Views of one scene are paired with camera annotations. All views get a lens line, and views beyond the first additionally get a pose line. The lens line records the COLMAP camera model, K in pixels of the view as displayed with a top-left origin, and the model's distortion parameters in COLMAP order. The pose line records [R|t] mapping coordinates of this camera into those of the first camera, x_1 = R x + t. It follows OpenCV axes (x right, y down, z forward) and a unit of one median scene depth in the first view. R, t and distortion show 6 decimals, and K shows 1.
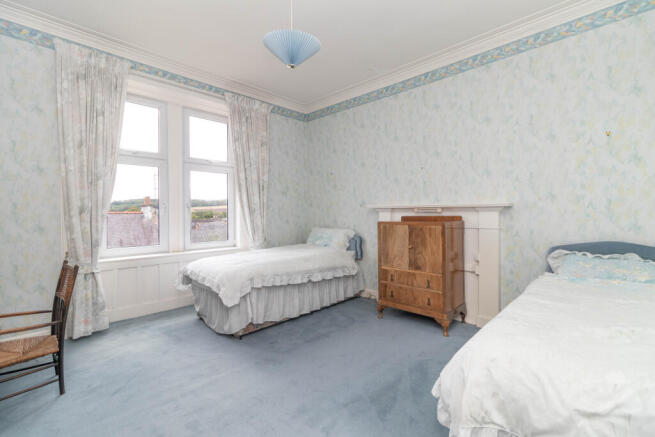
lens RADIAL K [[300.7, 0, 322.7], [0, 300.7, 215.7], [0, 0, 1]] dist [0.004379, 0.001020]
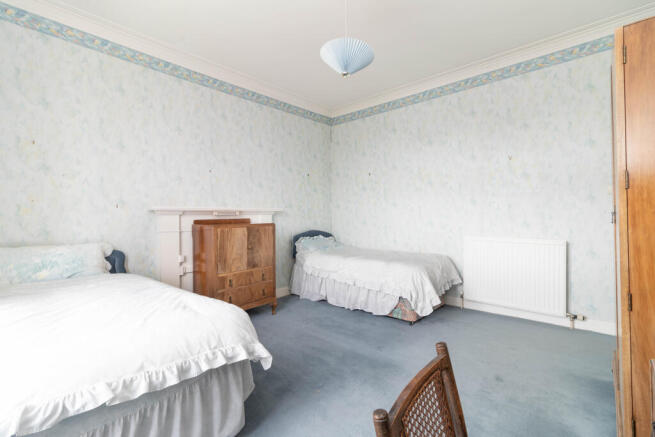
lens RADIAL K [[300.7, 0, 322.4], [0, 300.7, 215.8], [0, 0, 1]] dist [0.004379, 0.001020]
pose [[-0.049090, 0.001822, 0.998793, -0.770965], [0.016704, 0.999860, -0.001003, -0.004117], [-0.998655, 0.016634, -0.049114, 0.776734]]
